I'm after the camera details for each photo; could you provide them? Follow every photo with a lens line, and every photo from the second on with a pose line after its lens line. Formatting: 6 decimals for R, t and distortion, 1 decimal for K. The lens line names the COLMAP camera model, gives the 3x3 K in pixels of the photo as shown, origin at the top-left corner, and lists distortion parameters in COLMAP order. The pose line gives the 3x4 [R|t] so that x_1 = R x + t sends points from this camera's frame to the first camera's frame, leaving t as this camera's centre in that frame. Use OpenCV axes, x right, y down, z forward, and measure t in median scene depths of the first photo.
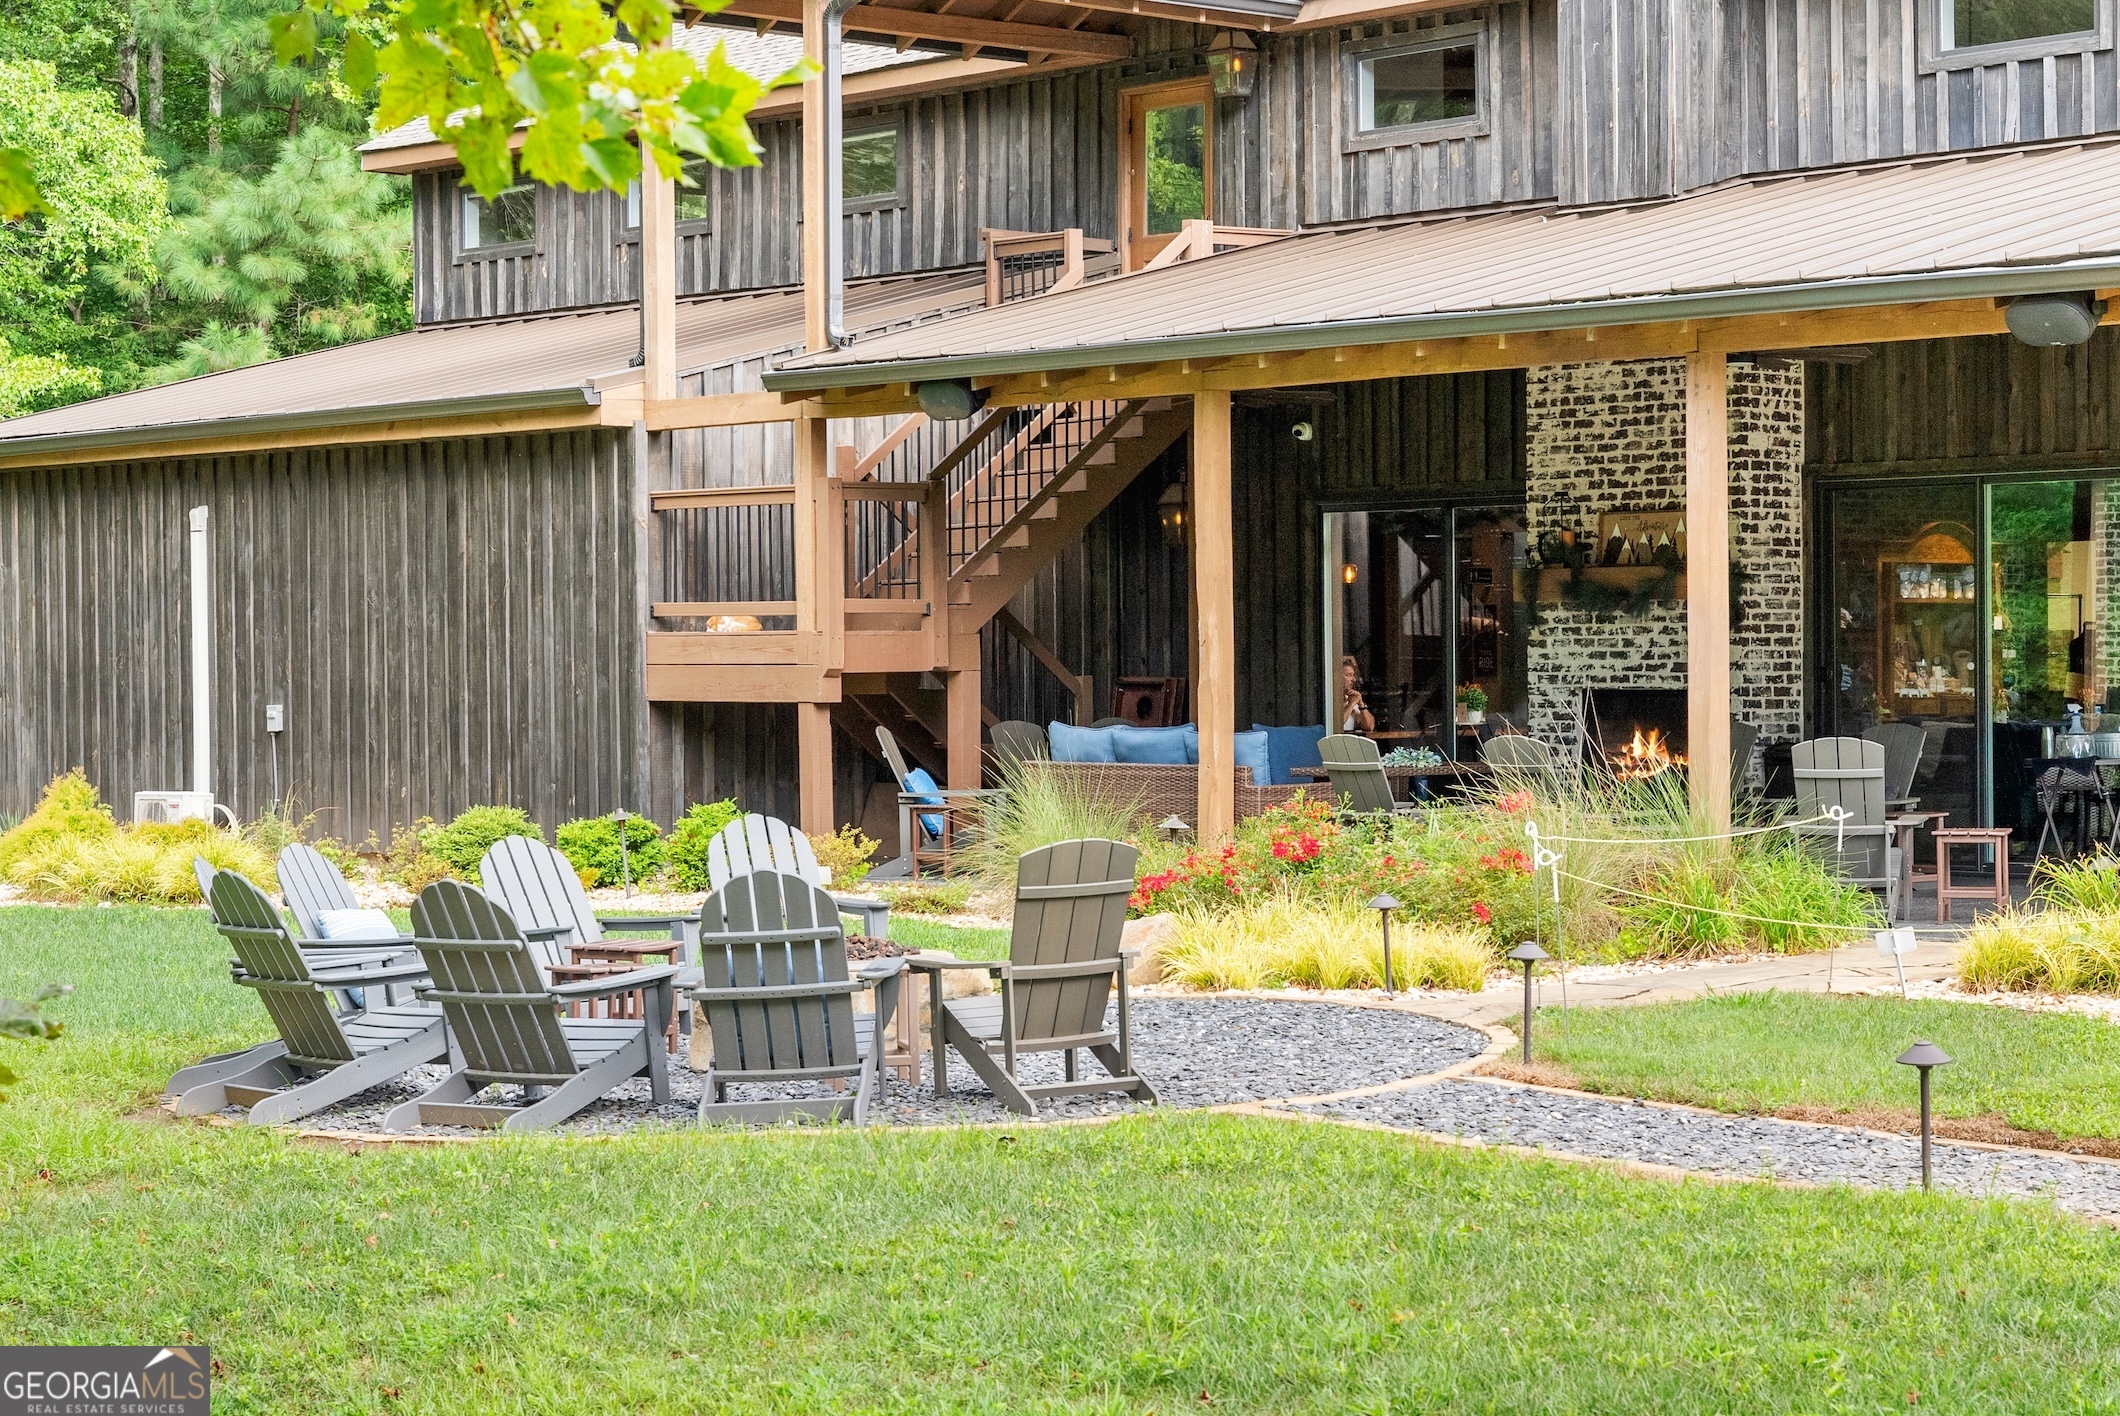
lens RADIAL K [[4388.9, 0, 1061.3], [0, 4388.9, 612.1], [0, 0, 1]] dist [0.075215, 0.107366]
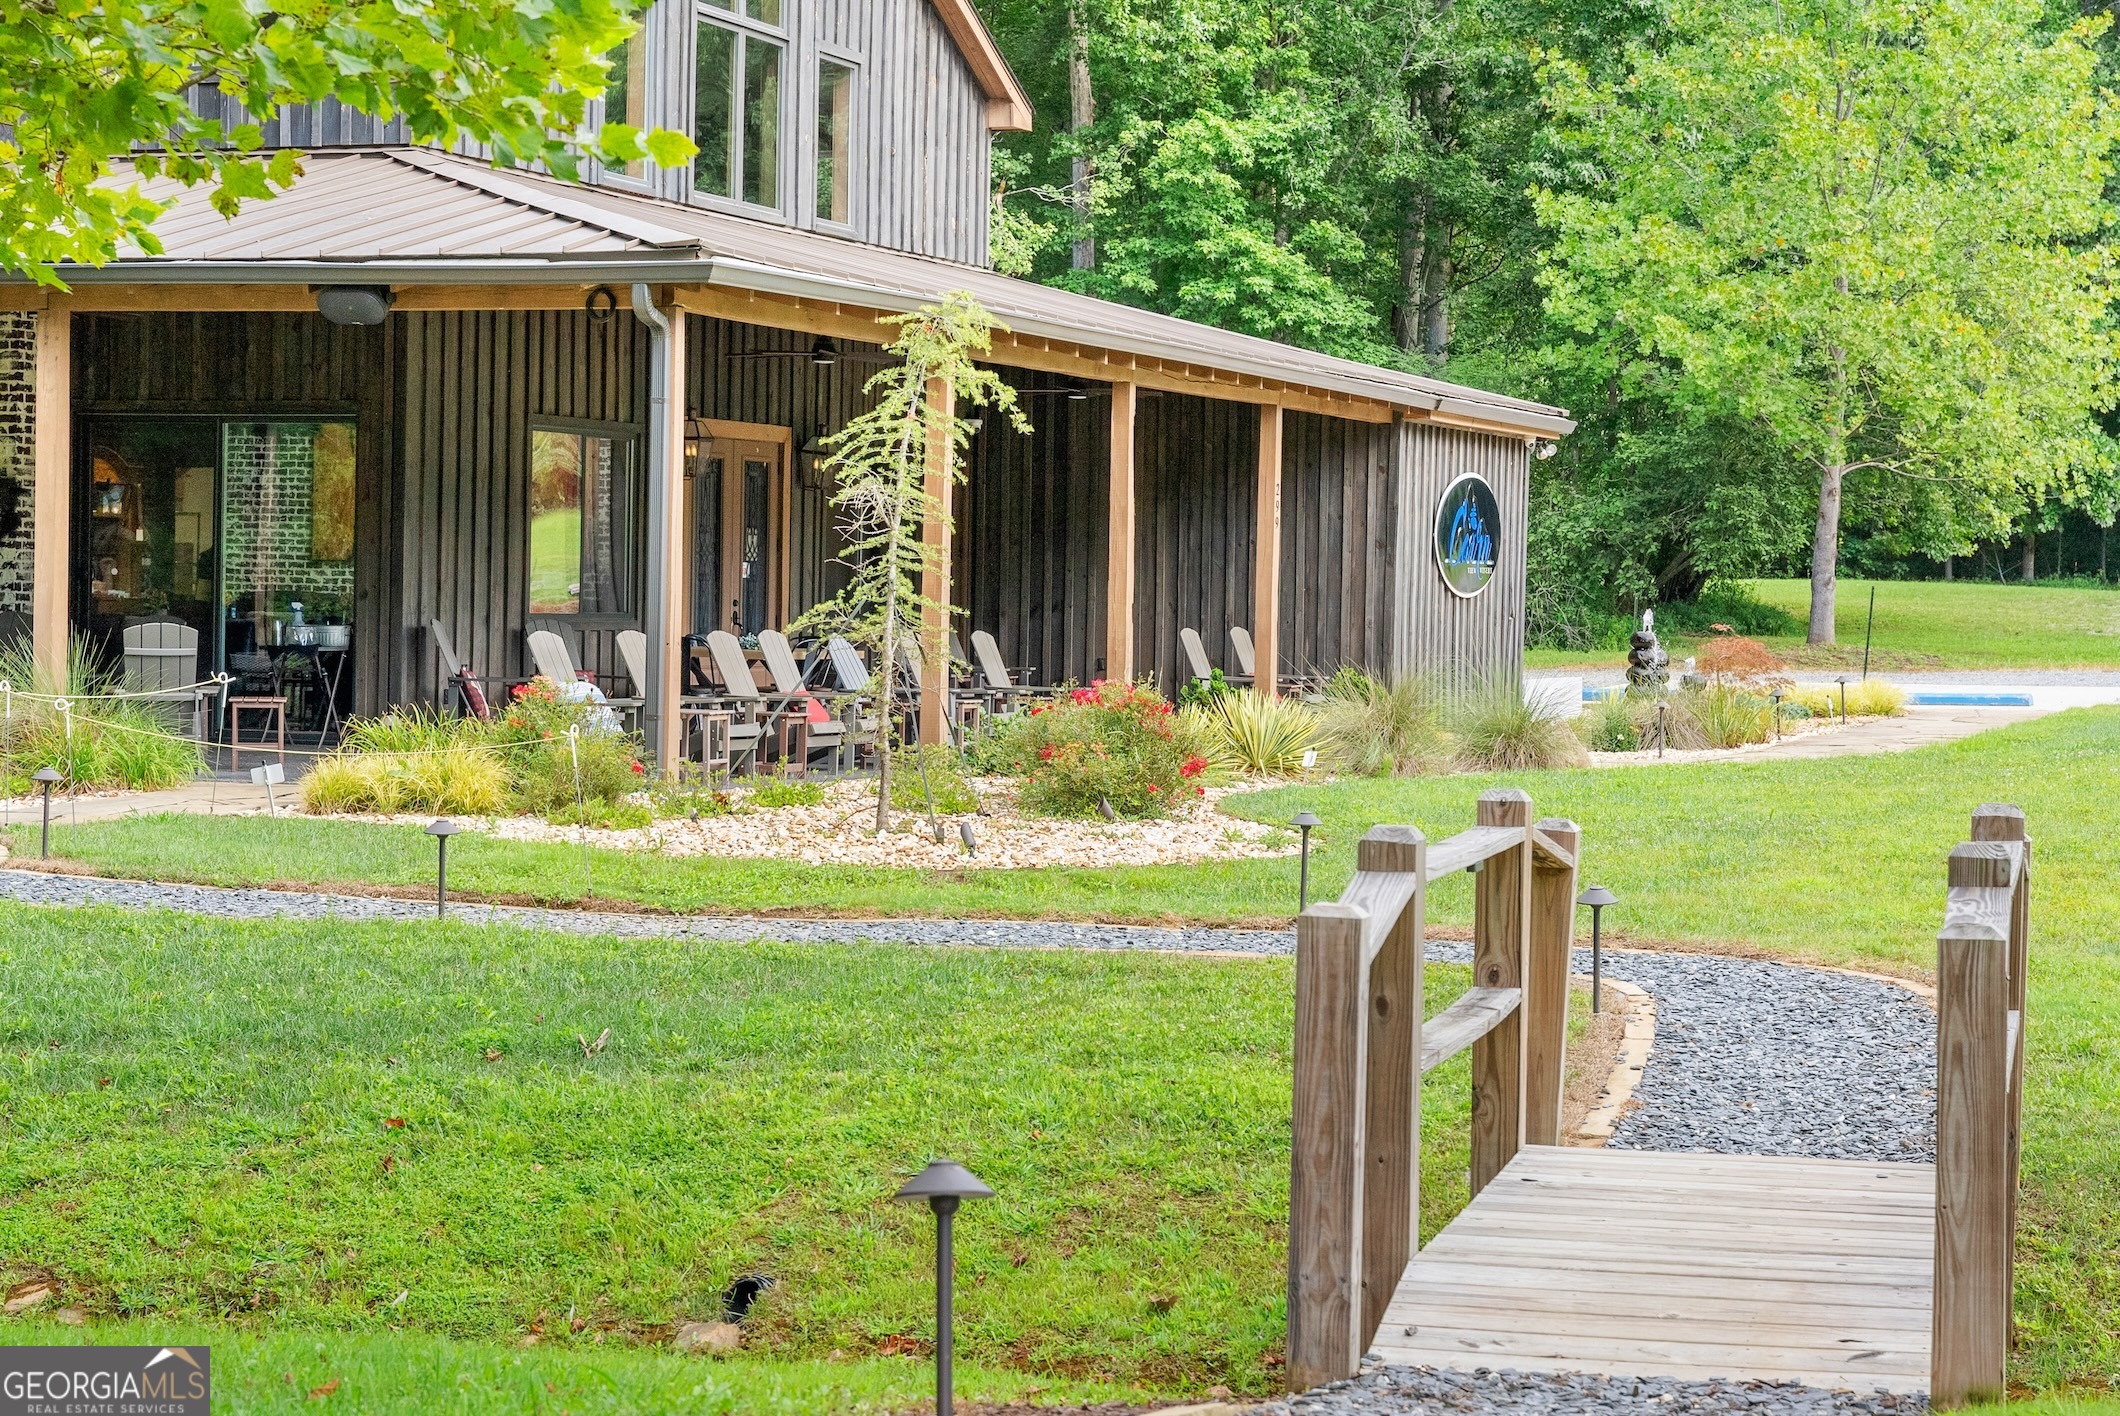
lens RADIAL K [[4329.2, 0, 1060.0], [0, 4329.2, 708.0], [0, 0, 1]] dist [0.069325, -0.000599]
pose [[0.885470, 0.010868, 0.464569, -0.137521], [-0.030104, 0.998968, 0.034009, 0.002152], [-0.463720, -0.044099, 0.884884, -0.175700]]
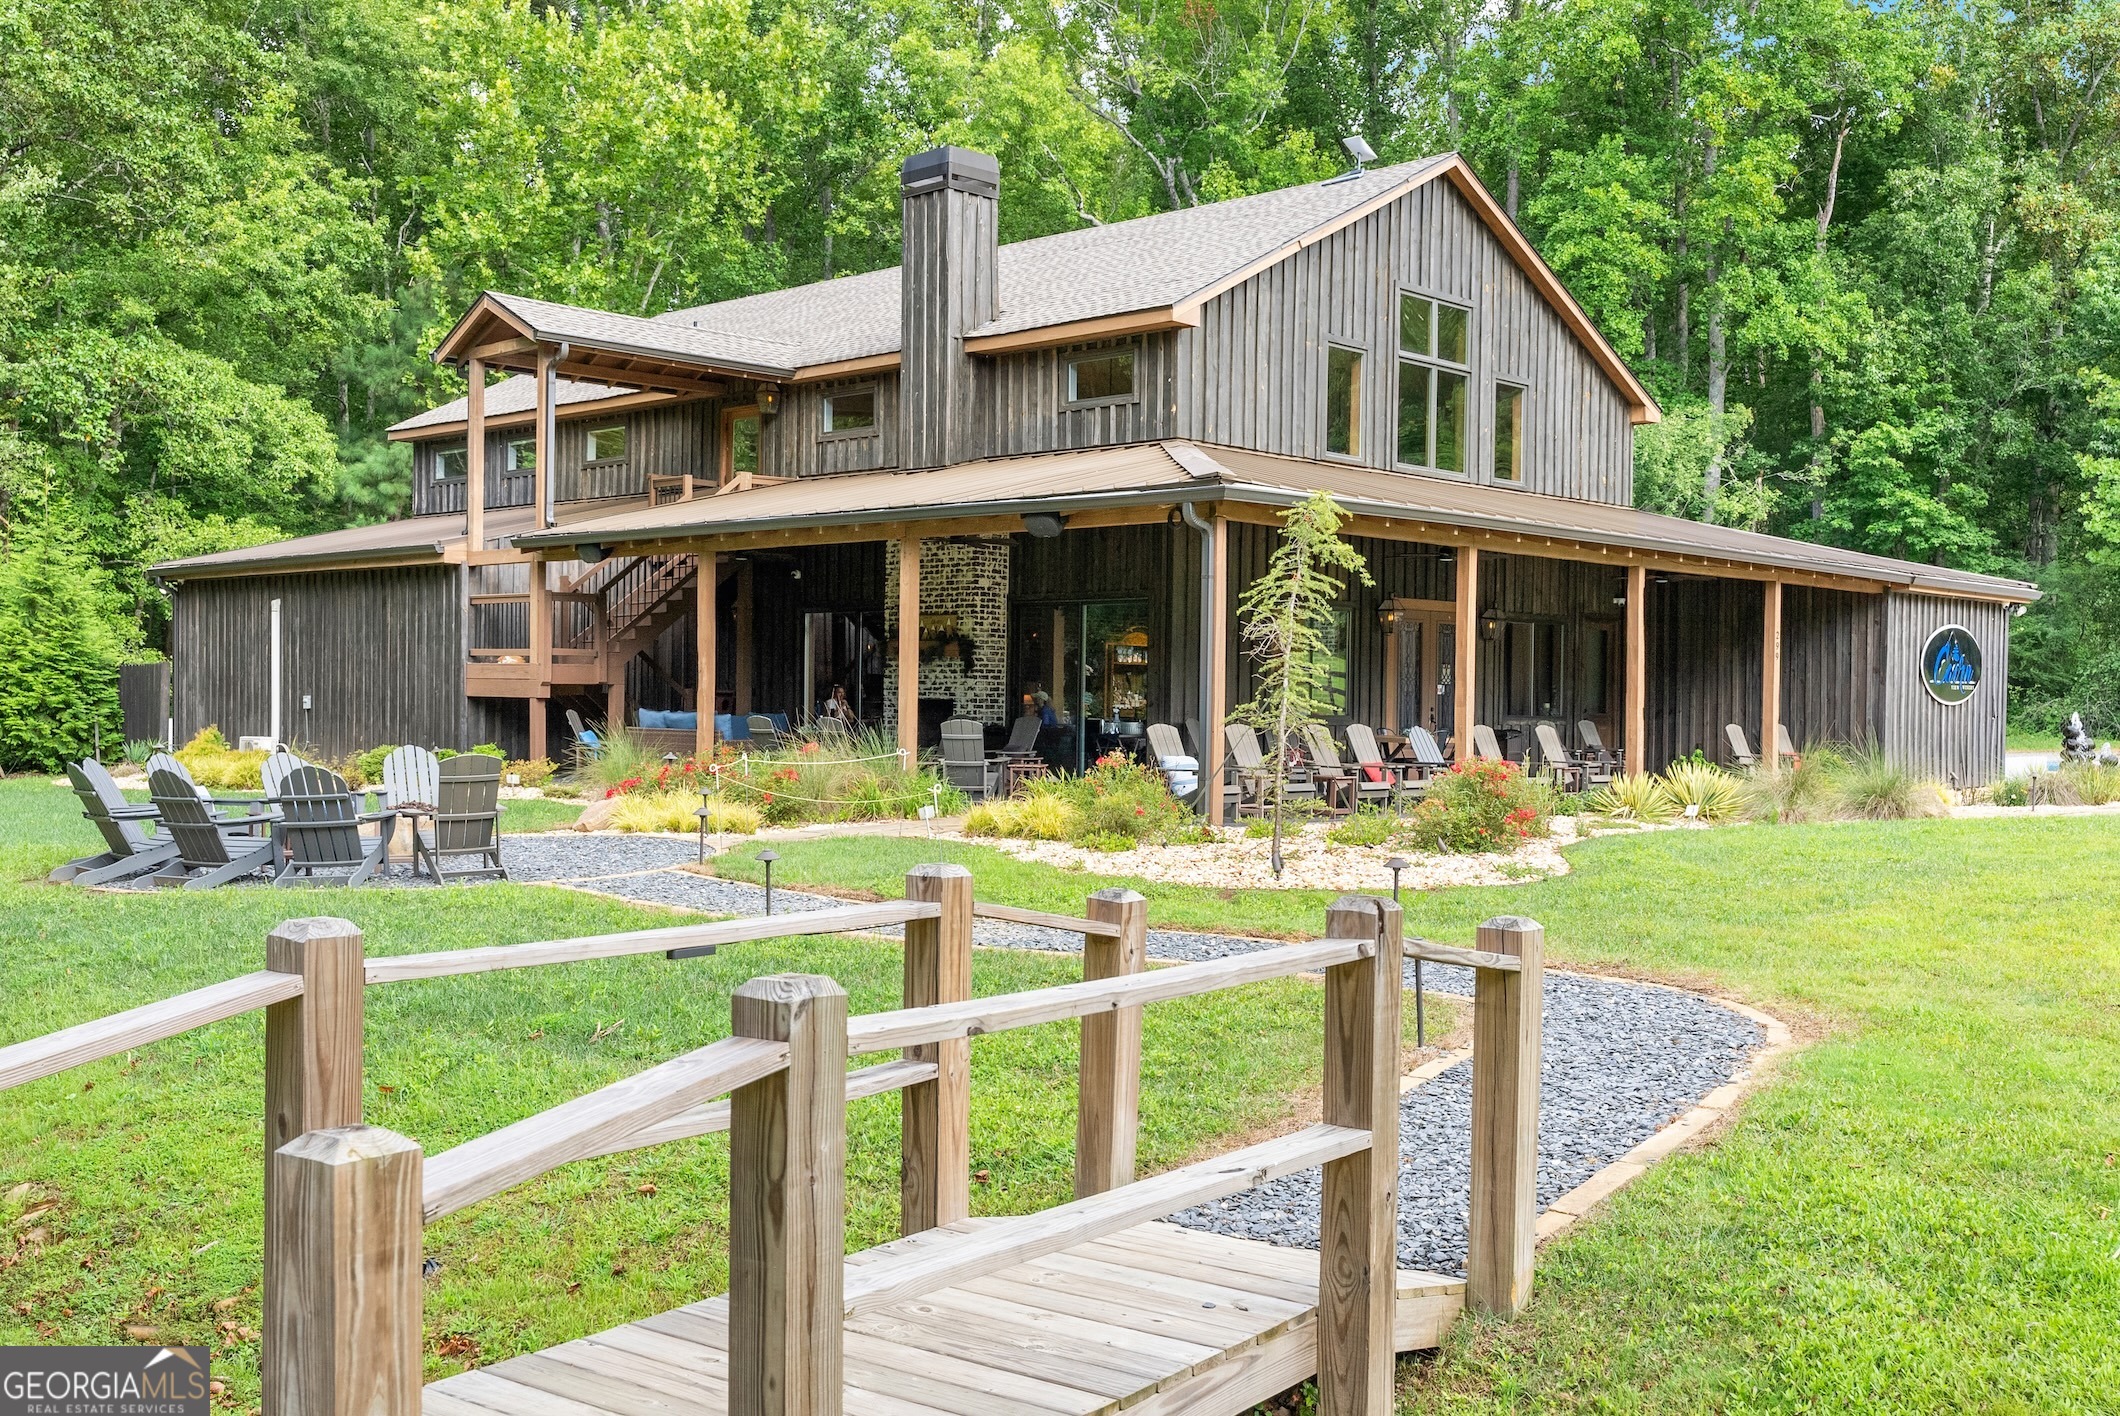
lens RADIAL K [[2101.5, 0, 1060.0], [0, 2101.5, 708.0], [0, 0, 1]] dist [0.002221, 0.029315]
pose [[0.997326, 0.019657, 0.070388, 0.121285], [-0.020824, 0.999657, 0.015887, 0.004432], [-0.070052, -0.017310, 0.997393, -0.012557]]
